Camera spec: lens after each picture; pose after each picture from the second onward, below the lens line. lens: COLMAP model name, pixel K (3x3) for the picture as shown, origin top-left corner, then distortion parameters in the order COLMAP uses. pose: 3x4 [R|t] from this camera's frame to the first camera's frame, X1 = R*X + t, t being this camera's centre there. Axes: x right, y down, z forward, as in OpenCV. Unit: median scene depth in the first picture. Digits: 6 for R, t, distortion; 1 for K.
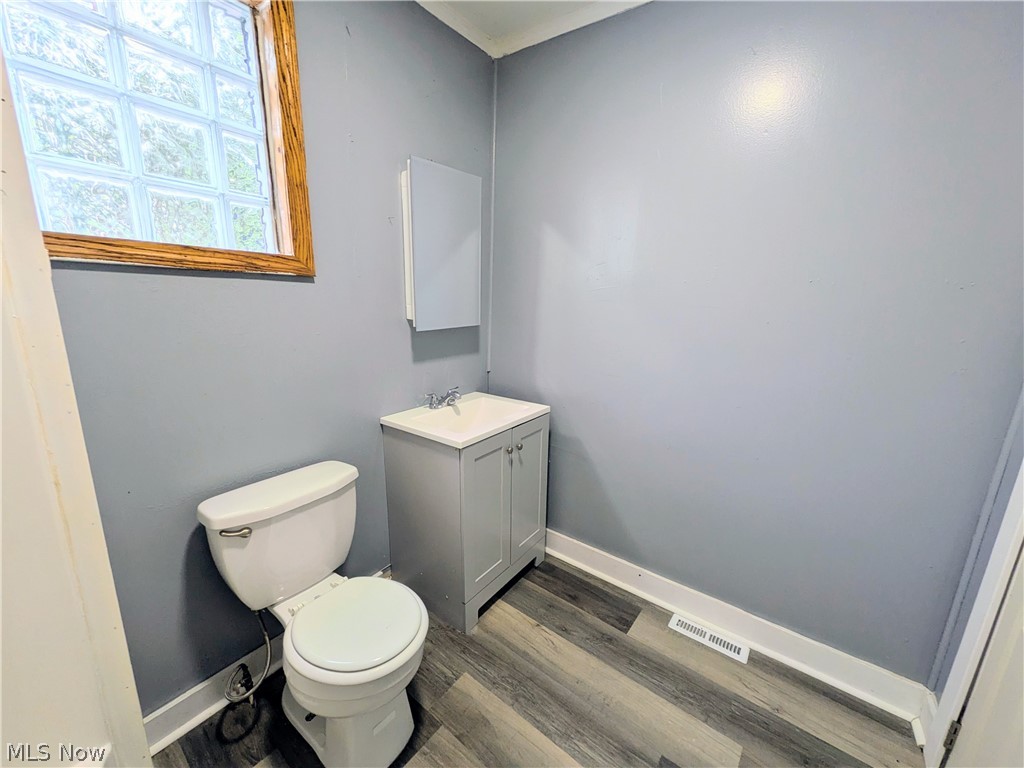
lens RADIAL K [[400.0, 0, 512.0], [0, 400.0, 384.0], [0, 0, 1]] dist [0.000218, 0.000166]
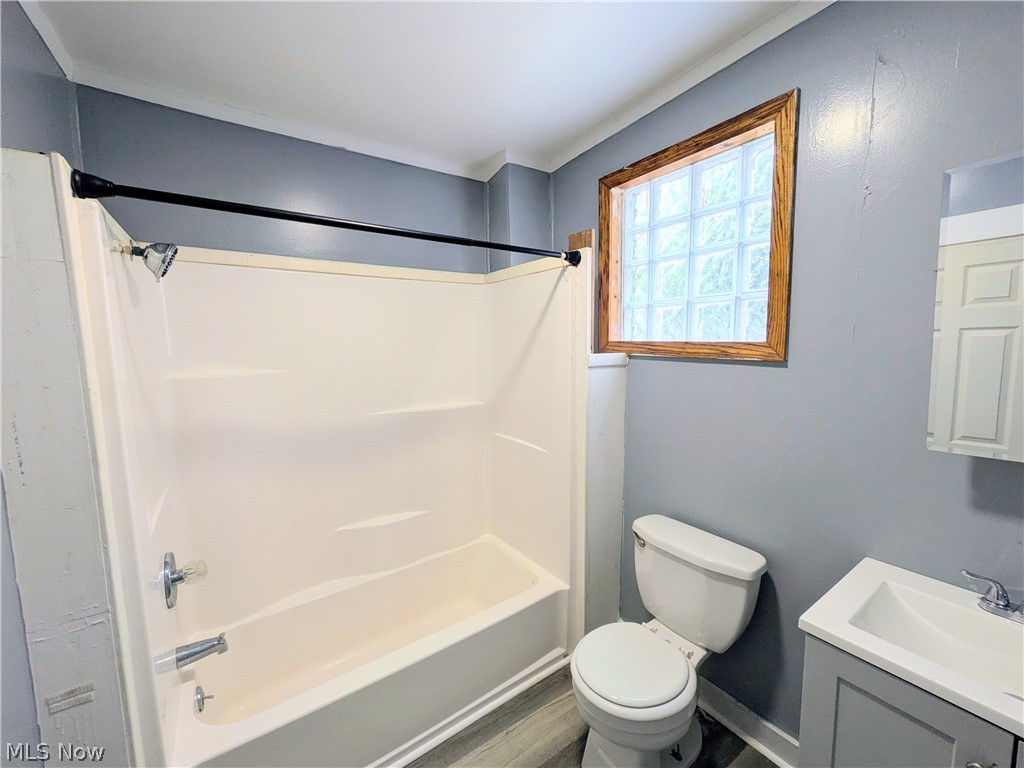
lens RADIAL K [[400.0, 0, 512.0], [0, 400.0, 384.0], [0, 0, 1]] dist [0.000218, 0.000166]
pose [[-0.298892, 0.084117, -0.950572, 0.676966], [-0.201426, 0.968104, 0.149004, -0.254762], [0.932787, 0.236006, -0.272415, 0.747047]]
